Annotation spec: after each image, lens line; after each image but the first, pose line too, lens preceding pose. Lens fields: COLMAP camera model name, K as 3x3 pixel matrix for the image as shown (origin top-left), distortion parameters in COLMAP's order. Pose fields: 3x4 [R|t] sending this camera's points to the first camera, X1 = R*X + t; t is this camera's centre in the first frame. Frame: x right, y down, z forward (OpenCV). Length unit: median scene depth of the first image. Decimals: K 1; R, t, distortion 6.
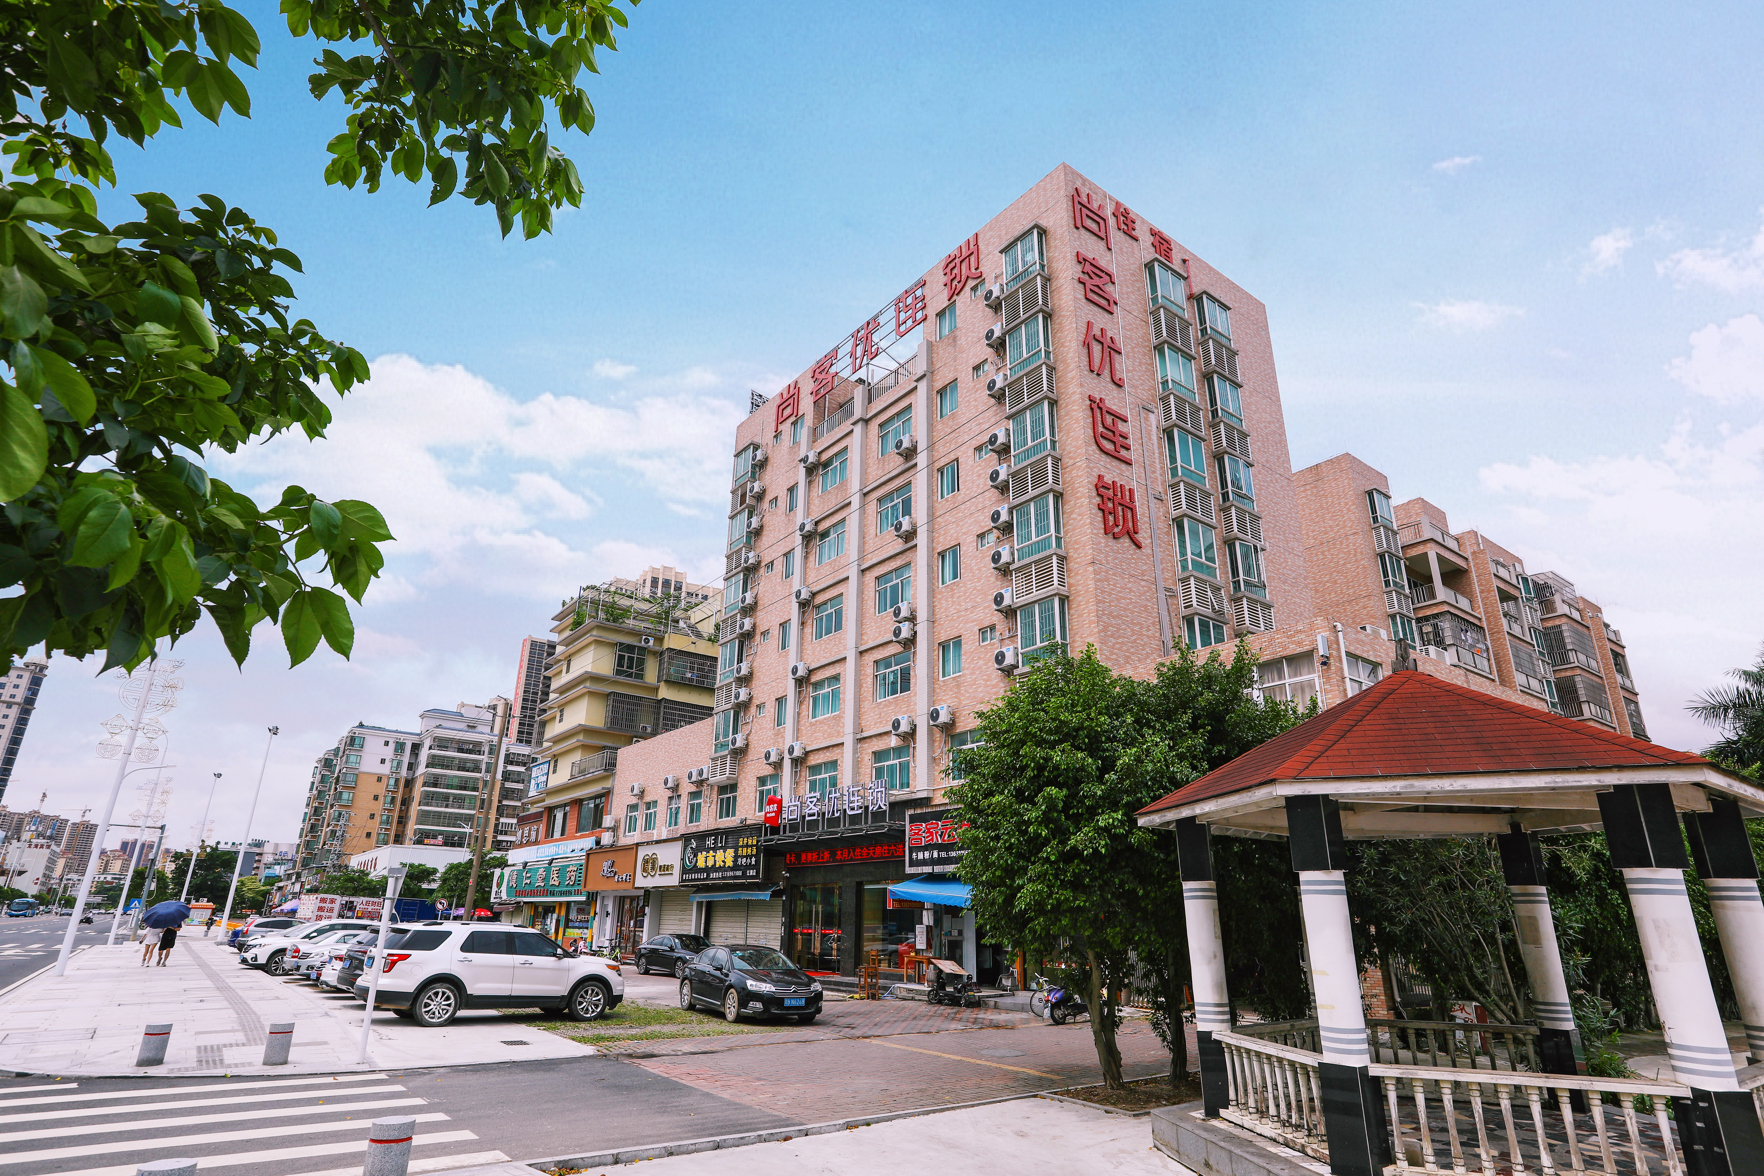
lens RADIAL K [[915.6, 0, 882.0], [0, 915.6, 588.0], [0, 0, 1]] dist [-0.053148, 0.000022]
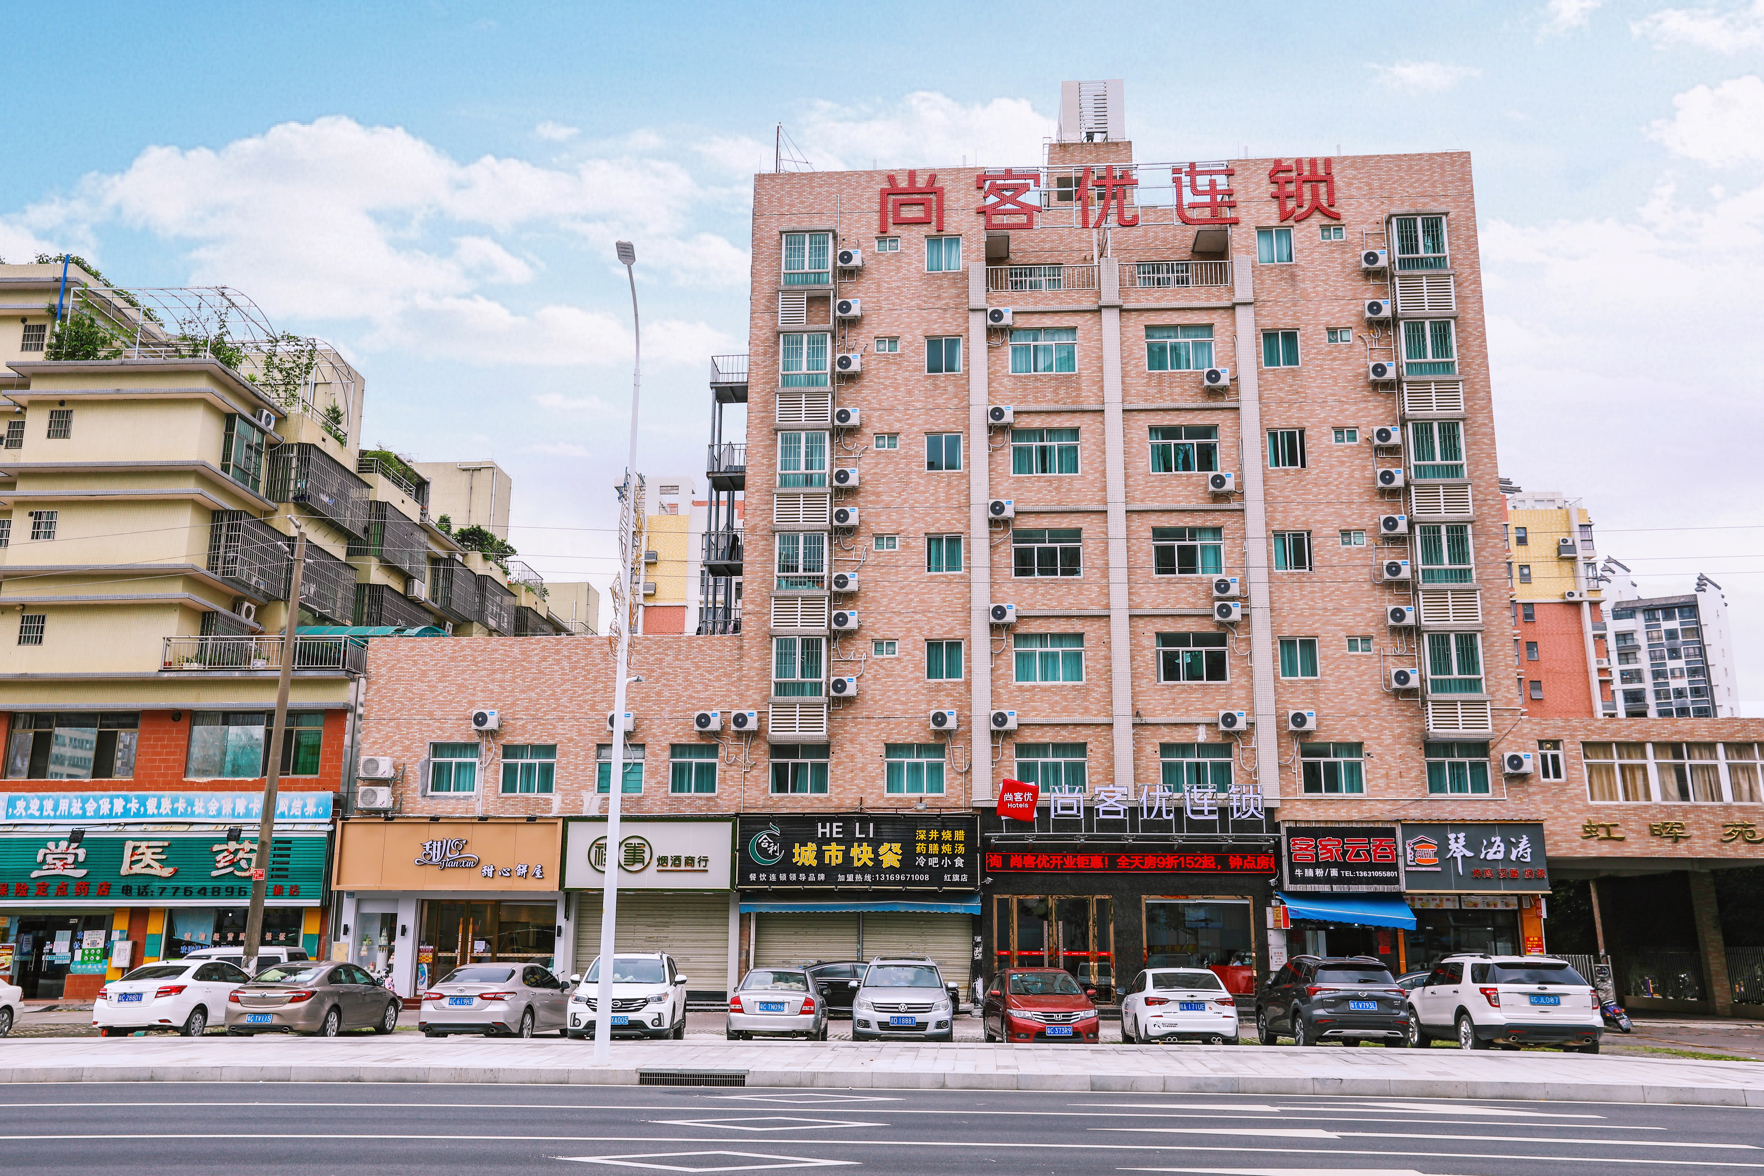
lens RADIAL K [[1495.6, 0, 882.0], [0, 1495.6, 588.0], [0, 0, 1]] dist [0.004312, 0.005175]
pose [[0.657978, 0.168474, 0.733949, -1.114788], [-0.259692, 0.965627, 0.011157, 0.086908], [-0.706841, -0.197942, 0.679113, 0.261702]]
